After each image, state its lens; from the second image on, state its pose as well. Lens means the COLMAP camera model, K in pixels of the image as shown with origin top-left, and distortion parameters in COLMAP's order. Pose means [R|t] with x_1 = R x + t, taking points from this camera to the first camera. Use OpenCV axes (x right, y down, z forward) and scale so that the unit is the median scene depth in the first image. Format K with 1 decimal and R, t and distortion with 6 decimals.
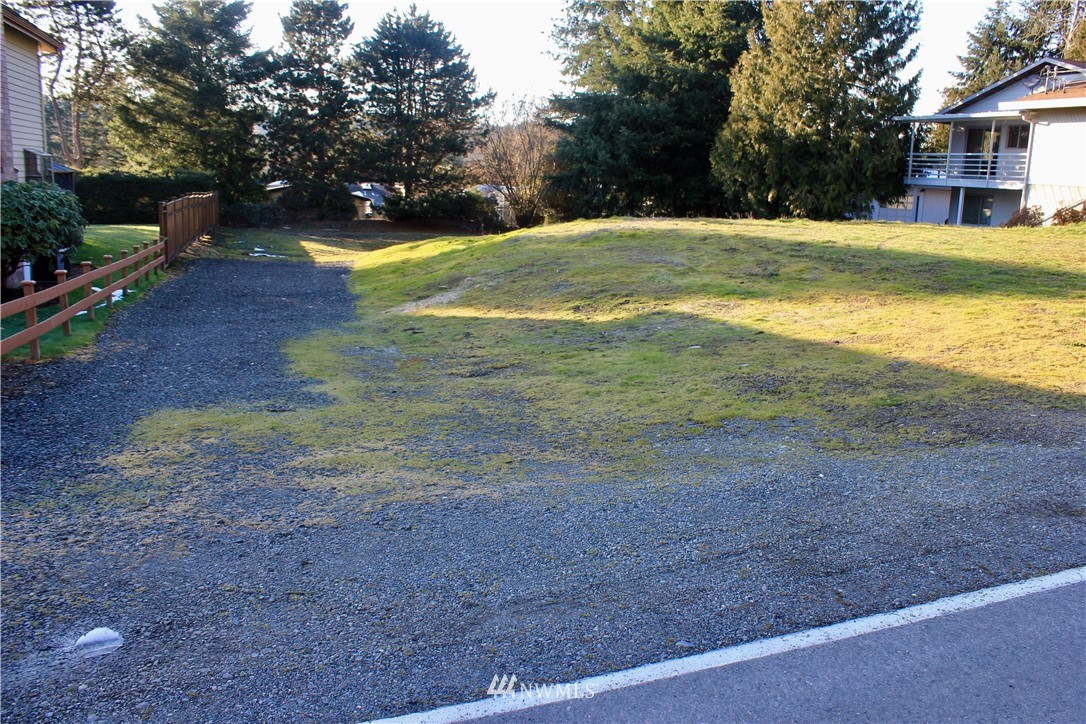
lens RADIAL K [[907.1, 0, 574.7], [0, 907.1, 358.7], [0, 0, 1]] dist [-0.167561, 0.150451]
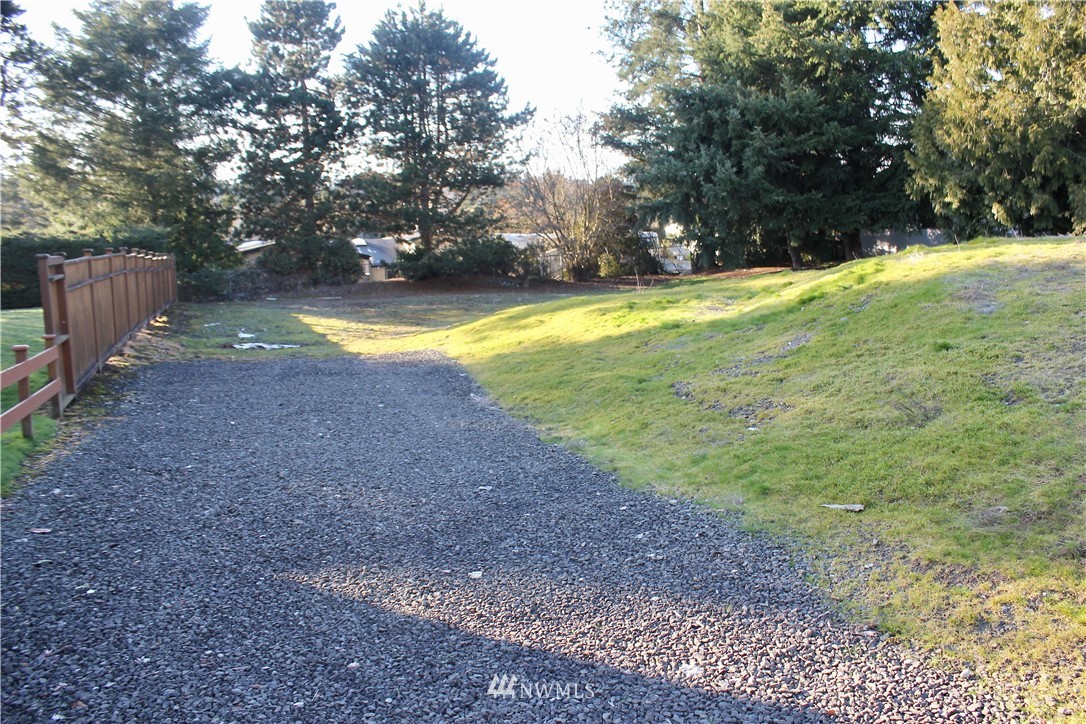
lens RADIAL K [[907.1, 0, 574.7], [0, 907.1, 358.7], [0, 0, 1]] dist [-0.167561, 0.150451]
pose [[0.996983, -0.067748, 0.037880, -0.126347], [0.069802, 0.995997, -0.055829, -0.047382], [-0.033946, 0.058305, 0.997722, 0.312704]]
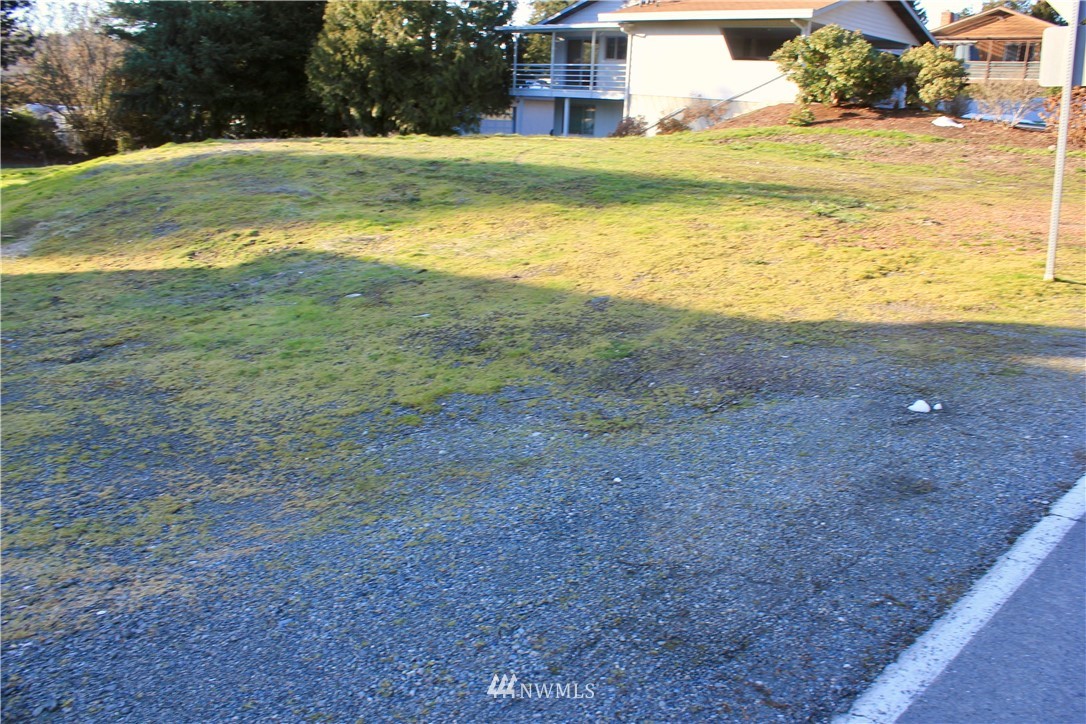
lens RADIAL K [[907.1, 0, 574.7], [0, 907.1, 358.7], [0, 0, 1]] dist [-0.167561, 0.150451]
pose [[0.903563, -0.114128, 0.412976, -0.007832], [0.075220, 0.991155, 0.109335, -0.006868], [-0.421801, -0.067727, 0.904155, 0.032795]]
